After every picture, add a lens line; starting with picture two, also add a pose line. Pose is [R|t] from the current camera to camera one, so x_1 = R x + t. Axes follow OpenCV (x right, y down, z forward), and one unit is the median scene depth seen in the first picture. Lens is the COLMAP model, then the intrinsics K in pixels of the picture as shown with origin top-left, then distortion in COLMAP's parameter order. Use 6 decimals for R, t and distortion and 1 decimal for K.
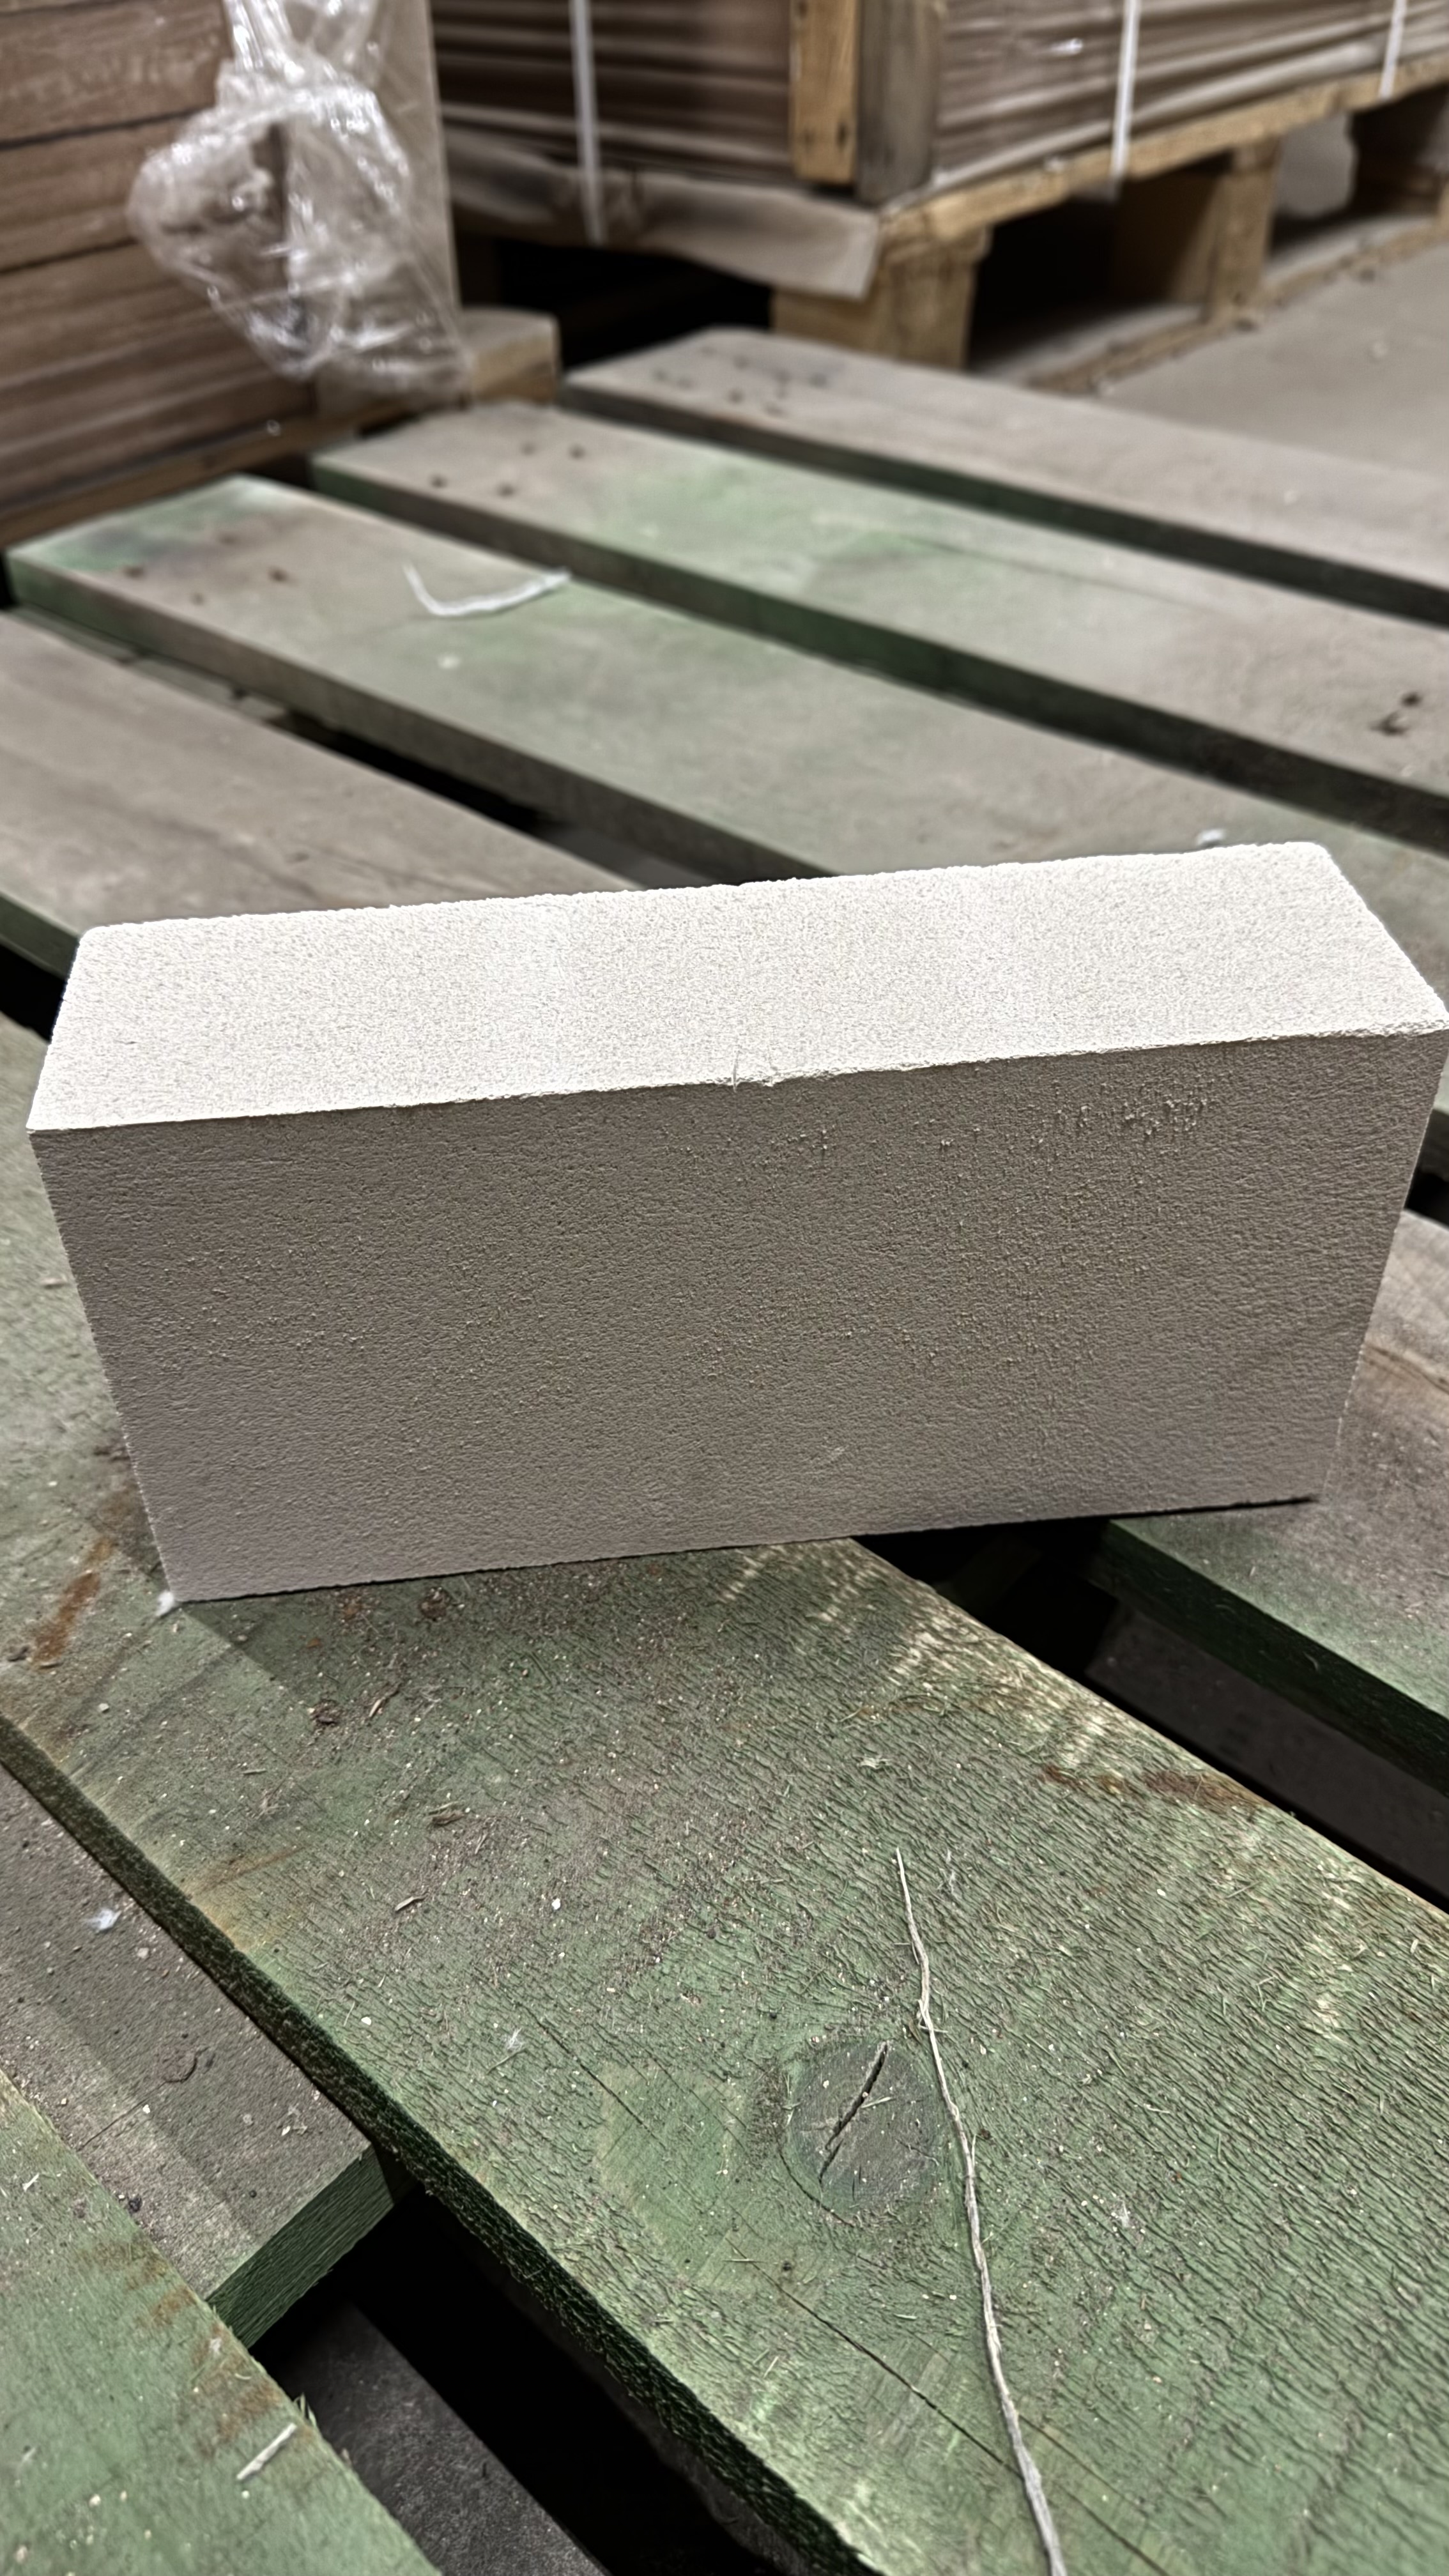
lens RADIAL K [[1864.6, 0, 724.5], [0, 1864.6, 1288.0], [0, 0, 1]] dist [-0.055225, 0.026700]
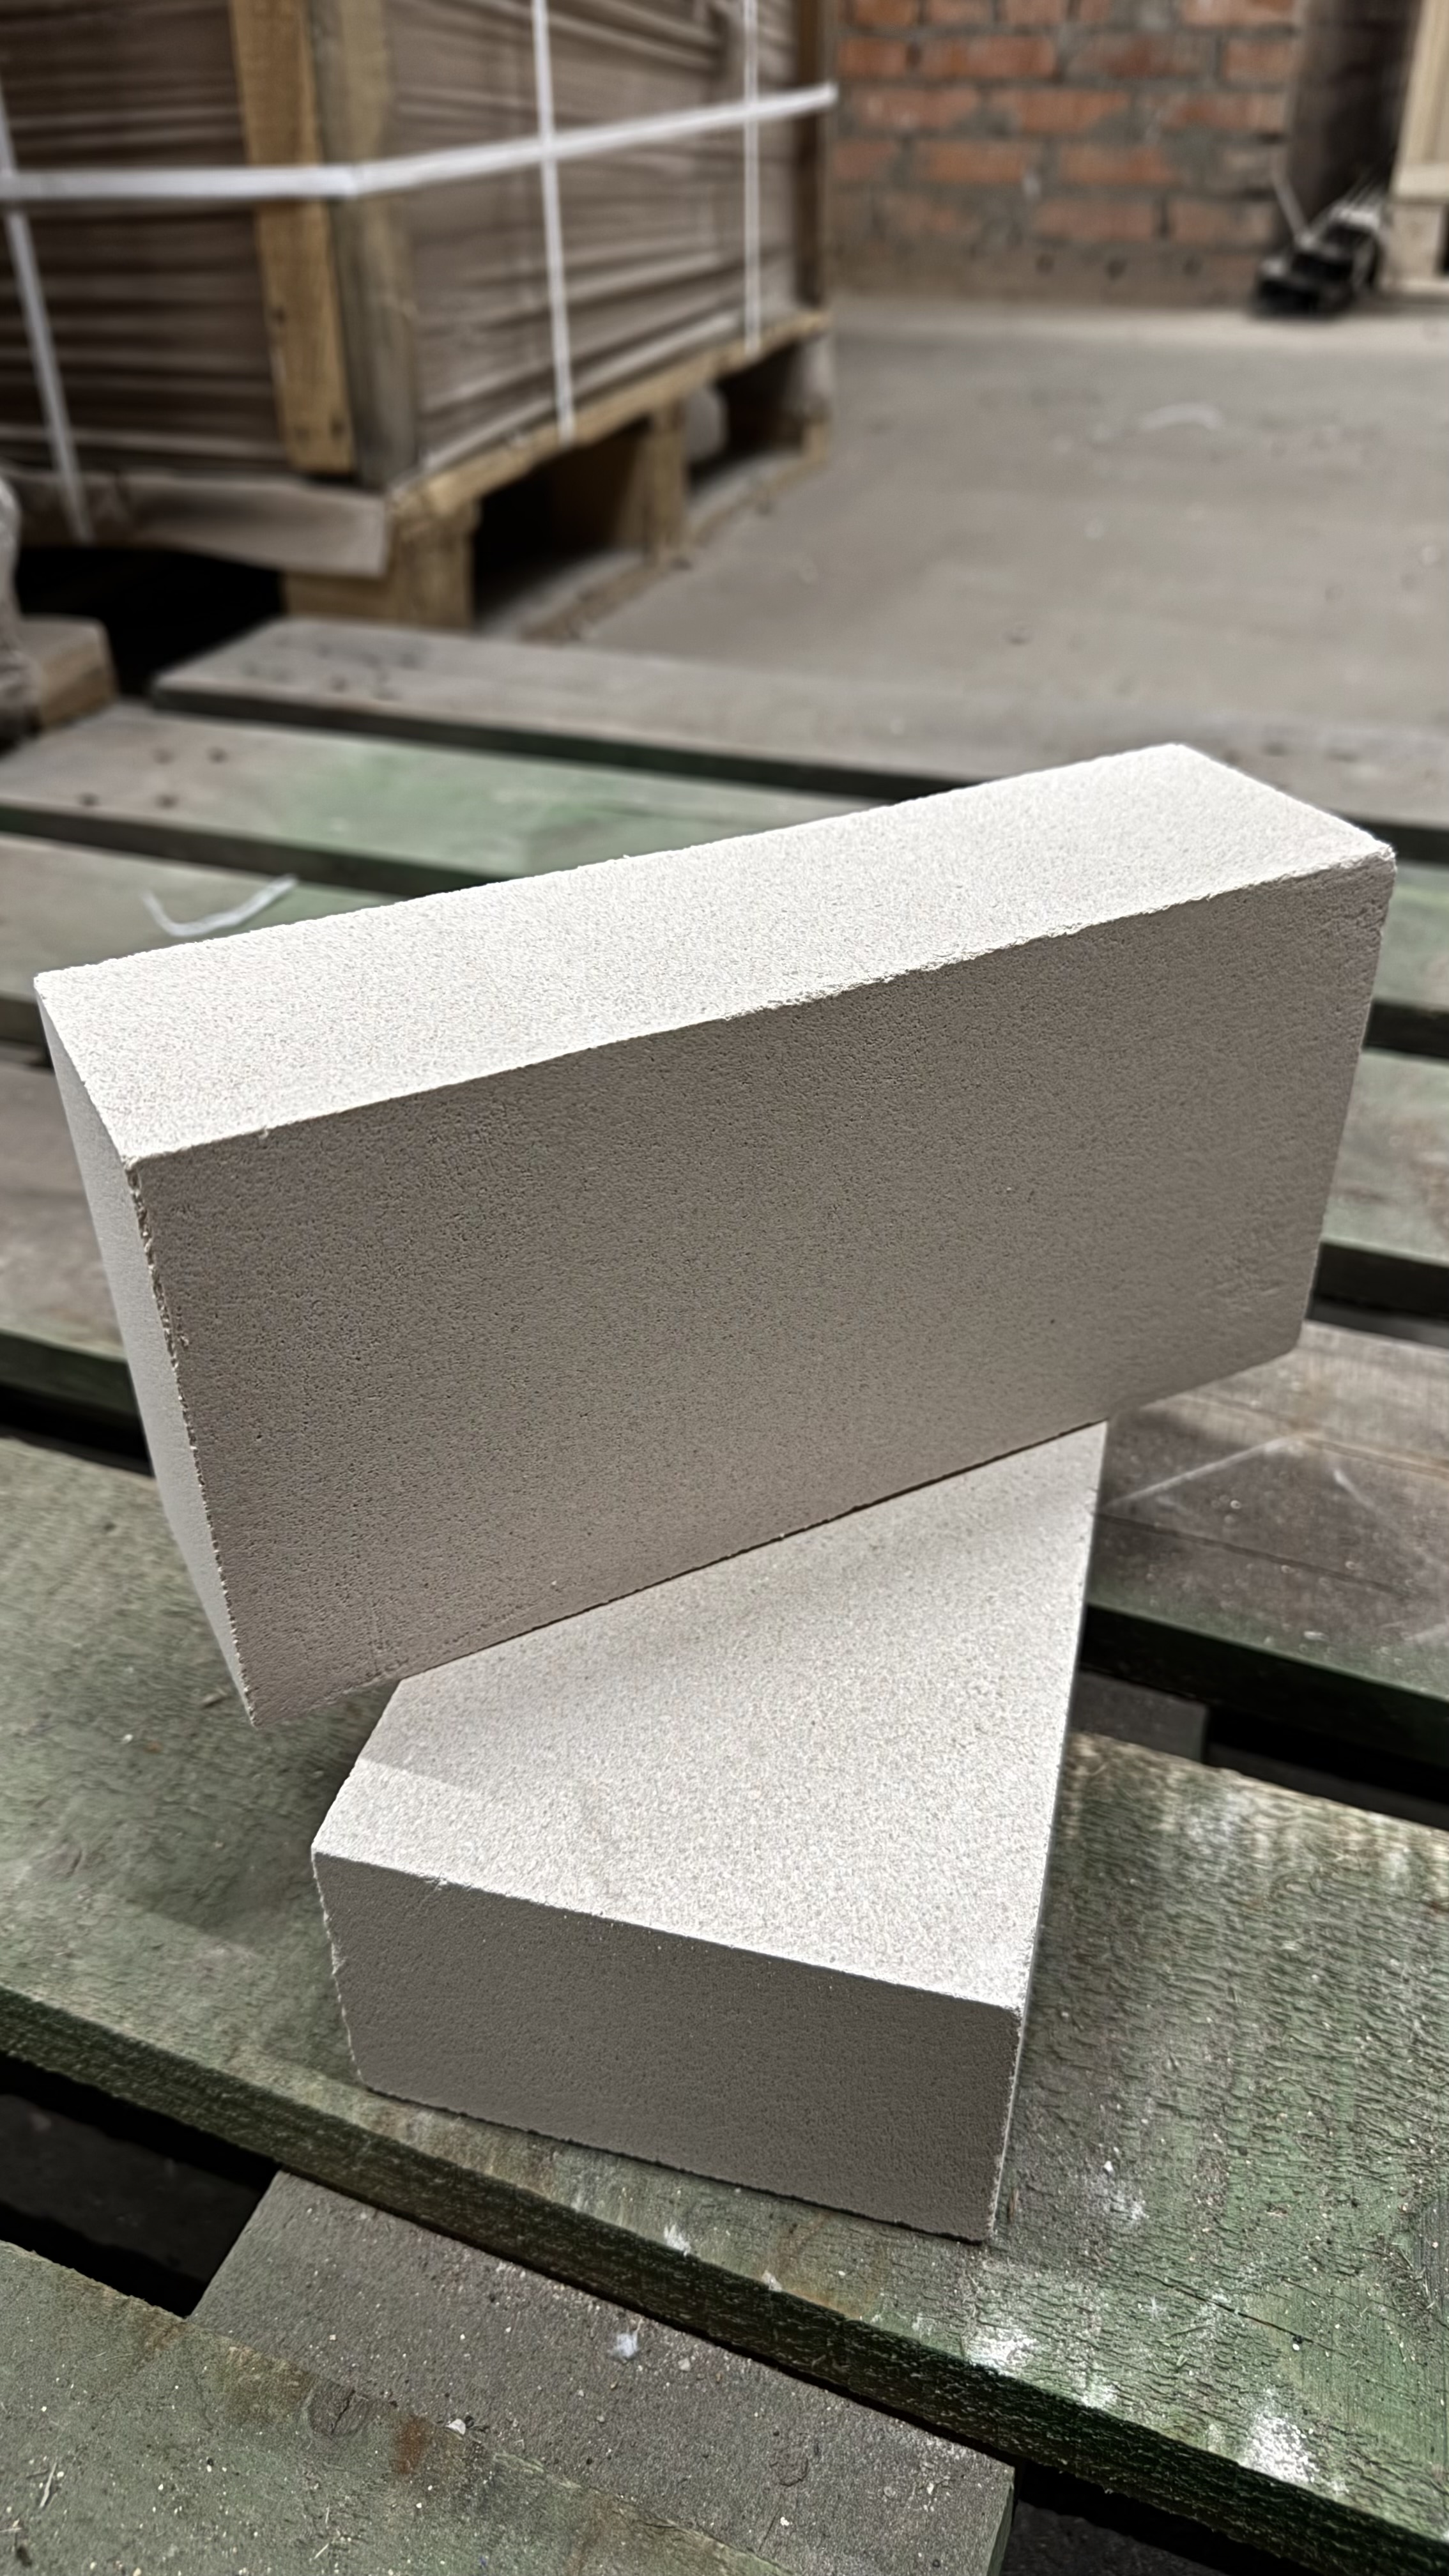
lens RADIAL K [[1864.6, 0, 724.5], [0, 1864.6, 1288.0], [0, 0, 1]] dist [-0.055225, 0.026700]
pose [[0.939204, -0.185806, 0.288742, -0.119073], [0.215190, 0.973817, -0.073304, -0.027647], [-0.267561, 0.130982, 0.954597, 0.003598]]
